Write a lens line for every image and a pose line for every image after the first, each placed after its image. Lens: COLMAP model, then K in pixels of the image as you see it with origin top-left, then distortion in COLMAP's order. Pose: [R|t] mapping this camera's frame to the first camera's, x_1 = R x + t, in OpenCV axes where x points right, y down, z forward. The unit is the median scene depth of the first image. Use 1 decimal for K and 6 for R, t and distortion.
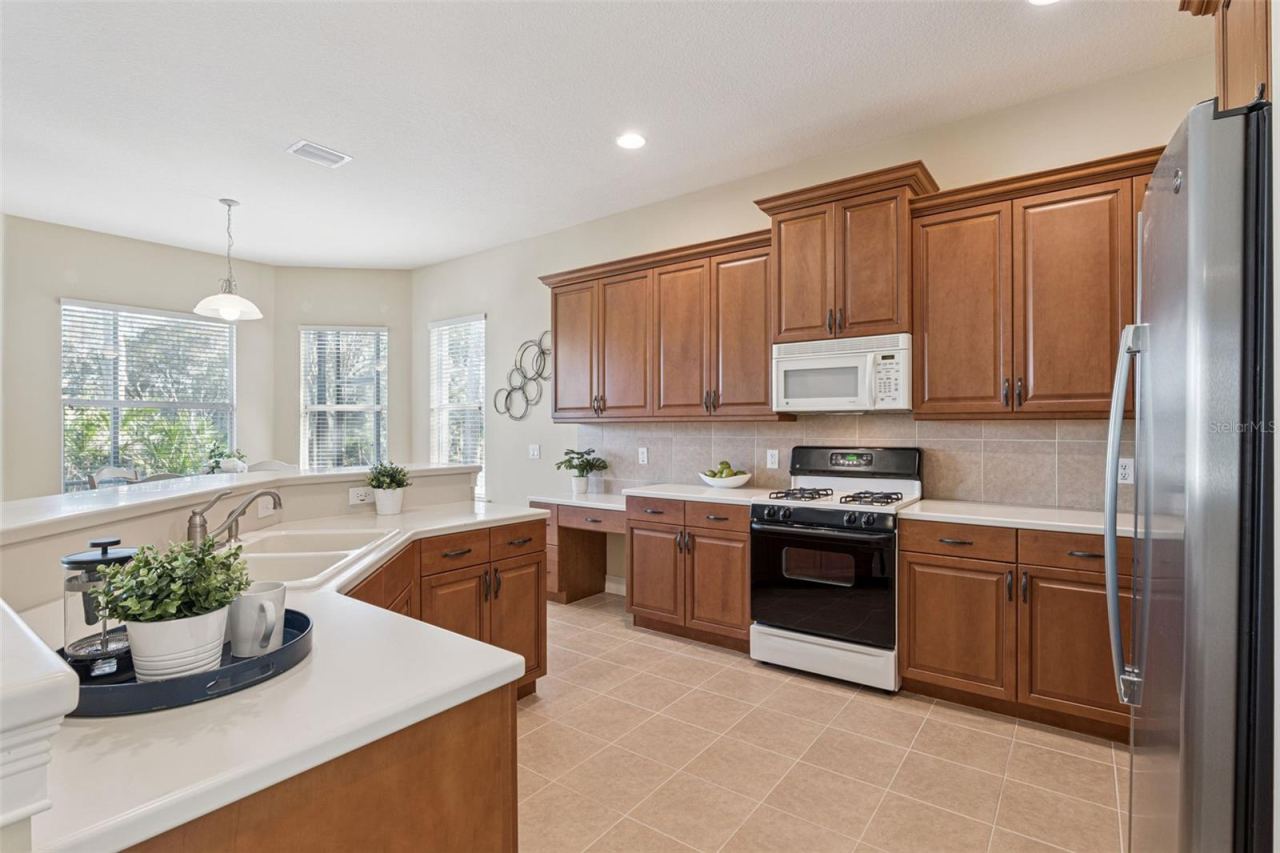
lens RADIAL K [[606.5, 0, 656.3], [0, 606.5, 430.1], [0, 0, 1]] dist [-0.042397, -0.000073]
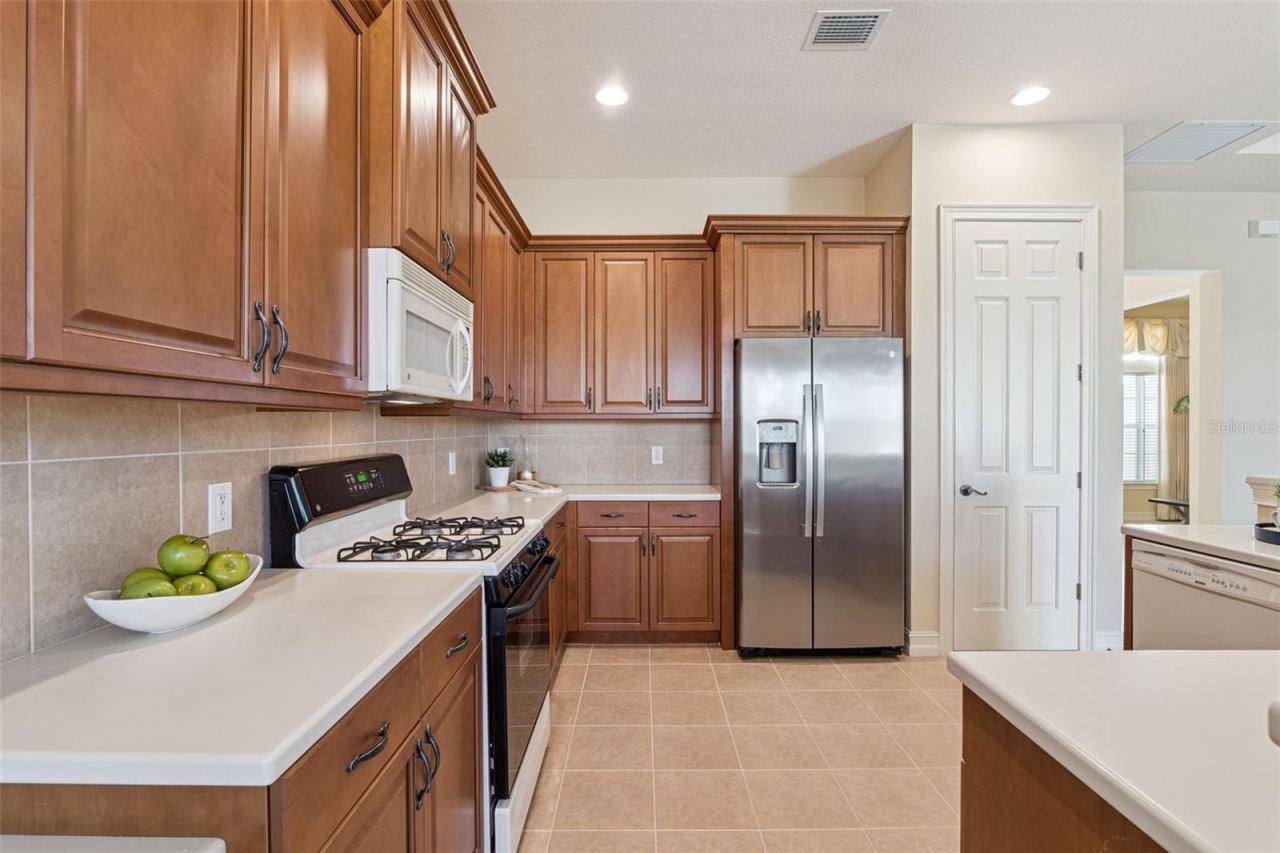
lens RADIAL K [[594.3, 0, 643.3], [0, 594.3, 424.9], [0, 0, 1]] dist [-0.011520, 0.000384]
pose [[-0.584803, -0.000632, 0.811175, -0.298563], [0.001340, 0.999998, 0.001746, -0.004551], [-0.811174, 0.002108, -0.584801, 1.131835]]
